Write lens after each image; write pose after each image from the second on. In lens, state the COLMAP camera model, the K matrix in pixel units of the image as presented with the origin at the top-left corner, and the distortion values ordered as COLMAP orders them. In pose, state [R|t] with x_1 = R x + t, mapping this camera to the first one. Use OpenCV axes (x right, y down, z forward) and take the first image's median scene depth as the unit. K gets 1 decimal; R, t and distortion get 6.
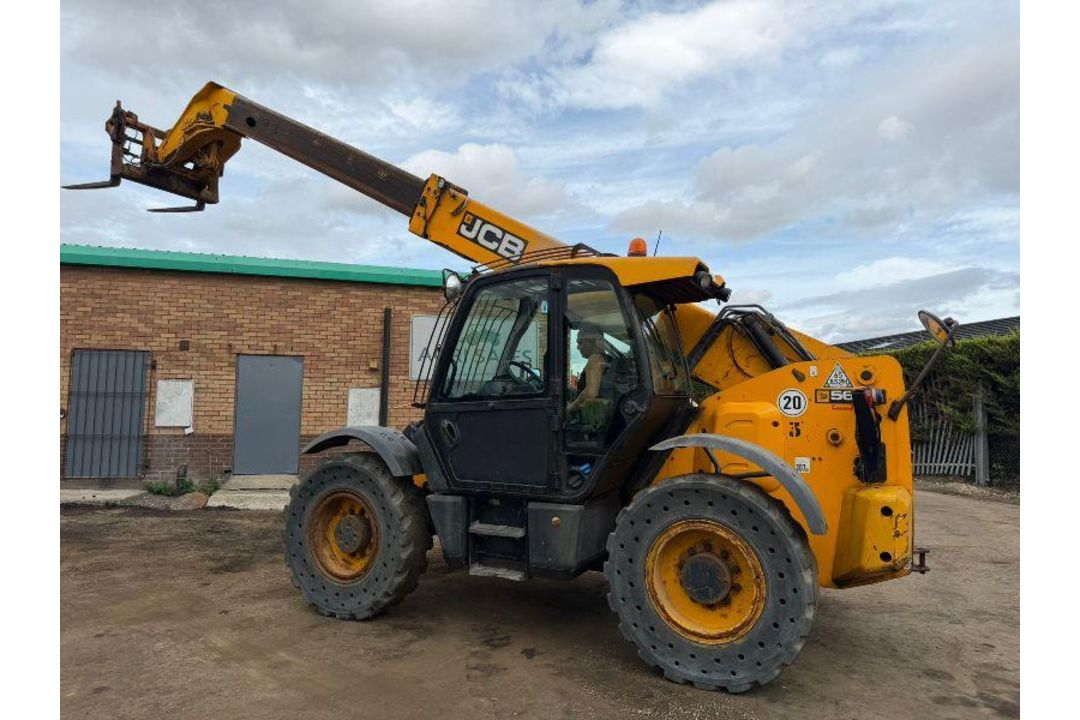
lens RADIAL K [[697.7, 0, 544.7], [0, 697.7, 359.6], [0, 0, 1]] dist [0.039722, -0.047174]
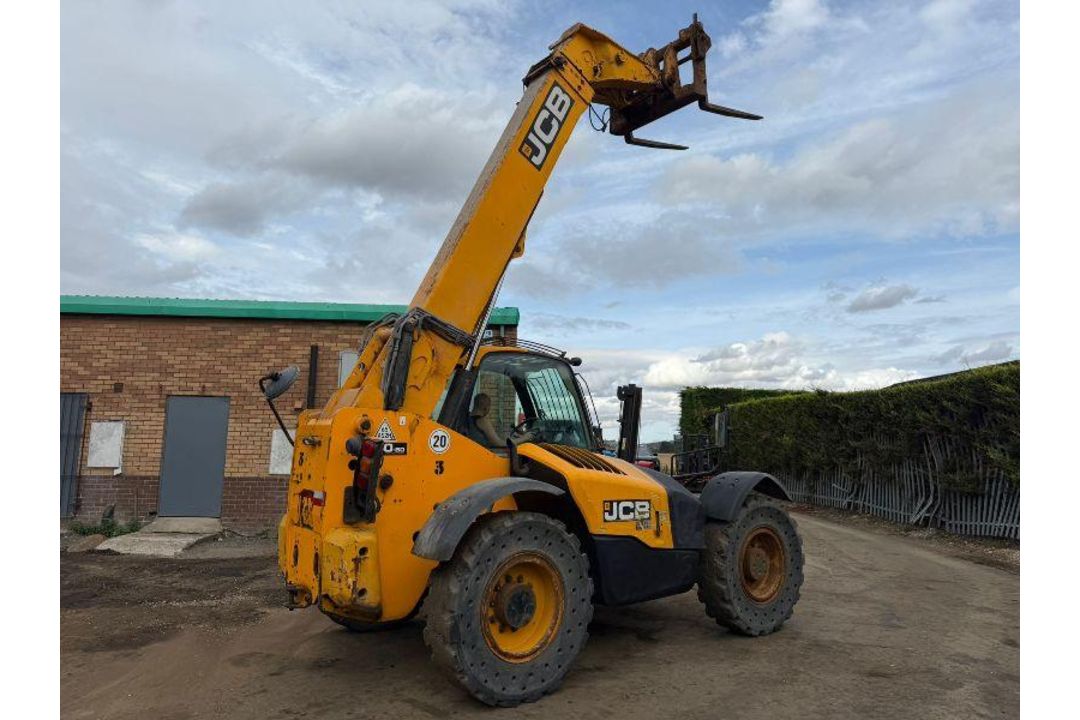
lens RADIAL K [[697.7, 0, 527.5], [0, 697.7, 364.1], [0, 0, 1]] dist [0.039722, -0.047174]
pose [[0.975400, -0.022172, -0.219324, 0.296942], [0.011274, 0.998644, -0.050814, 0.004666], [0.220154, 0.047091, 0.974328, 0.136845]]
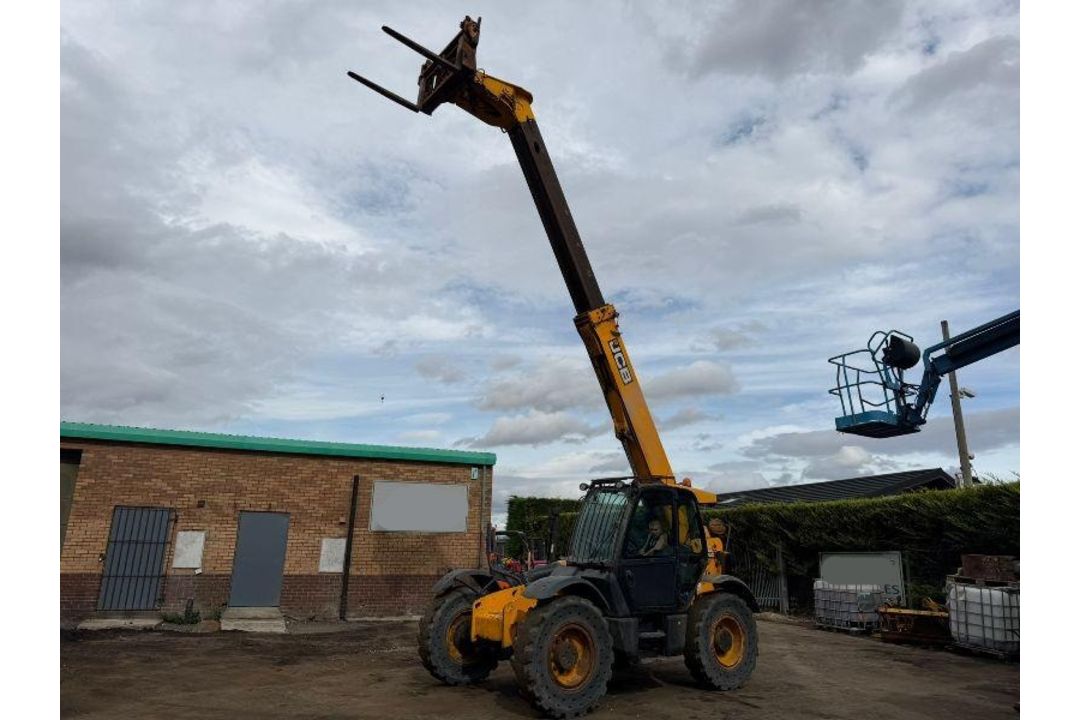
lens RADIAL K [[697.7, 0, 549.1], [0, 697.7, 352.8], [0, 0, 1]] dist [0.039722, -0.047174]
pose [[0.987657, 0.048875, 0.148814, -0.078811], [-0.018163, 0.979398, -0.201121, -0.045275], [-0.155578, 0.195936, 0.968197, -0.443375]]
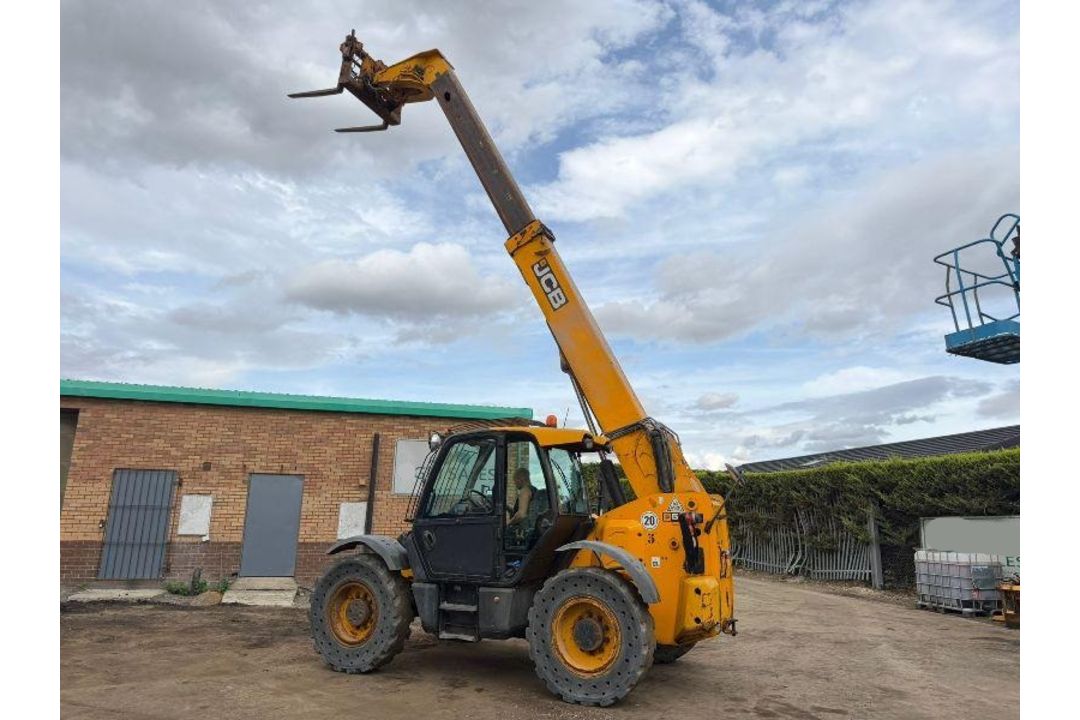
lens RADIAL K [[697.7, 0, 542.4], [0, 697.7, 354.6], [0, 0, 1]] dist [0.039722, -0.047174]
pose [[0.999429, 0.012161, 0.031540, 0.023944], [-0.007091, 0.987710, -0.156138, -0.024956], [-0.033051, 0.155825, 0.987232, -0.246628]]
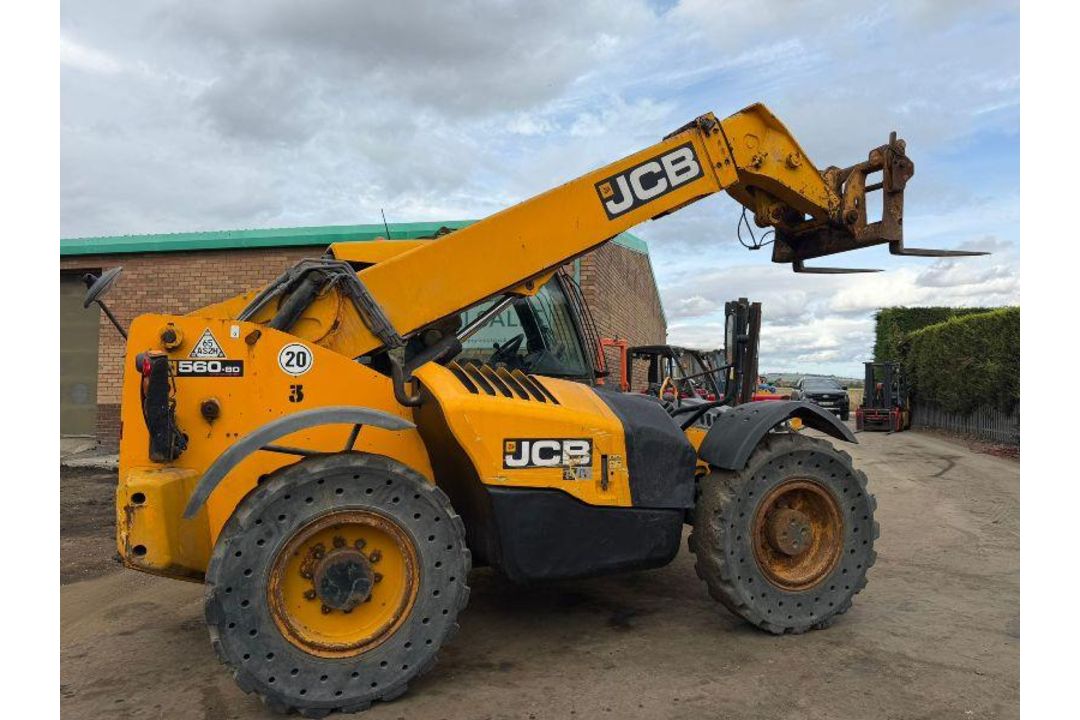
lens RADIAL K [[697.7, 0, 532.9], [0, 697.7, 356.9], [0, 0, 1]] dist [0.039722, -0.047174]
pose [[0.871075, -0.020691, -0.490715, 0.414237], [0.036075, 0.999109, 0.021908, 0.026491], [0.489824, -0.036786, 0.871045, 0.321536]]
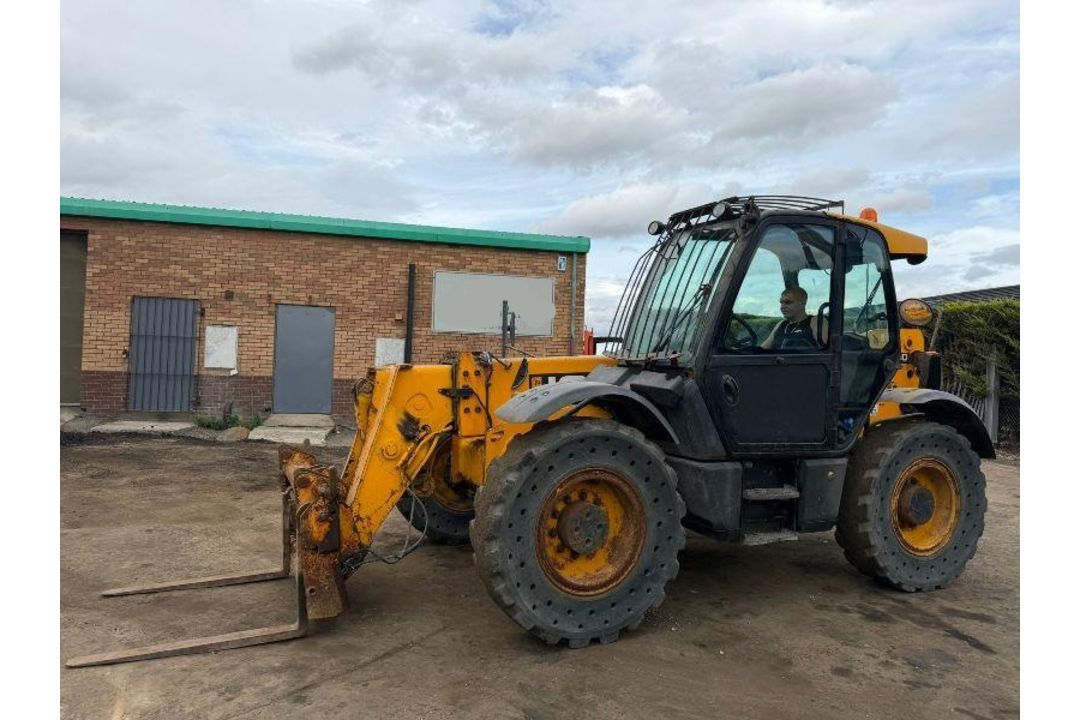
lens RADIAL K [[697.7, 0, 535.3], [0, 697.7, 363.4], [0, 0, 1]] dist [0.039722, -0.047174]
pose [[0.996560, 0.025226, -0.078947, 0.056227], [-0.019746, 0.997391, 0.069436, 0.000894], [0.080492, -0.067638, 0.994458, -0.064470]]
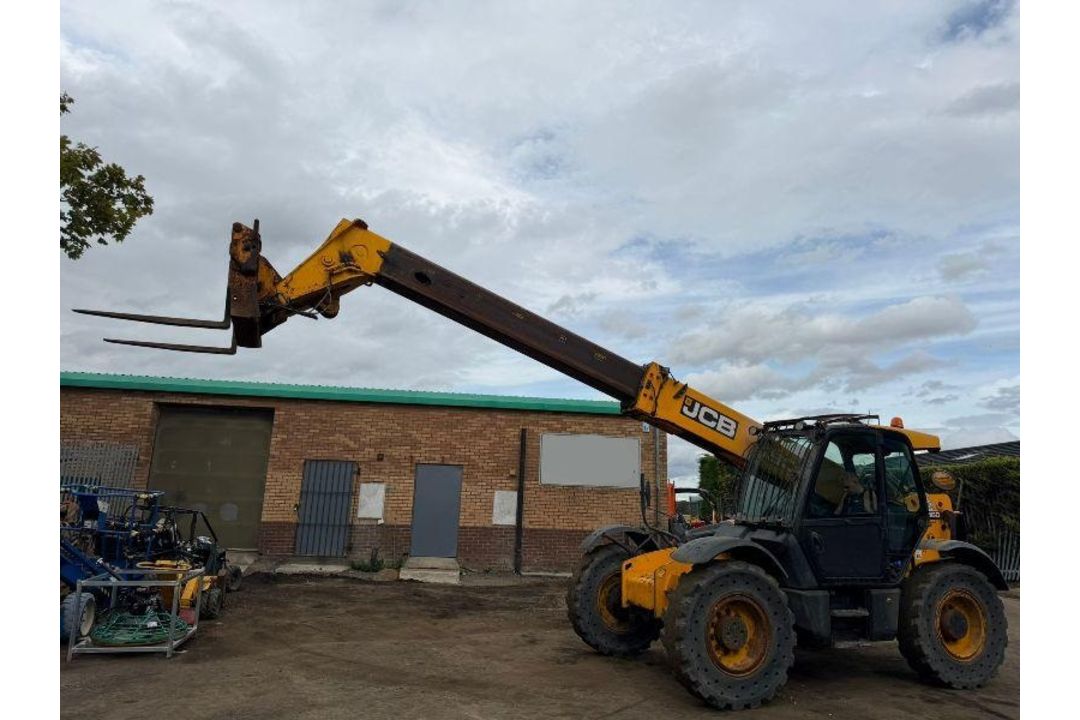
lens RADIAL K [[697.7, 0, 533.7], [0, 697.7, 346.2], [0, 0, 1]] dist [0.039722, -0.047174]
pose [[0.989325, -0.010258, -0.145362, -0.017417], [-0.012111, 0.988281, -0.152166, -0.030519], [0.145219, 0.152302, 0.977607, -0.321985]]
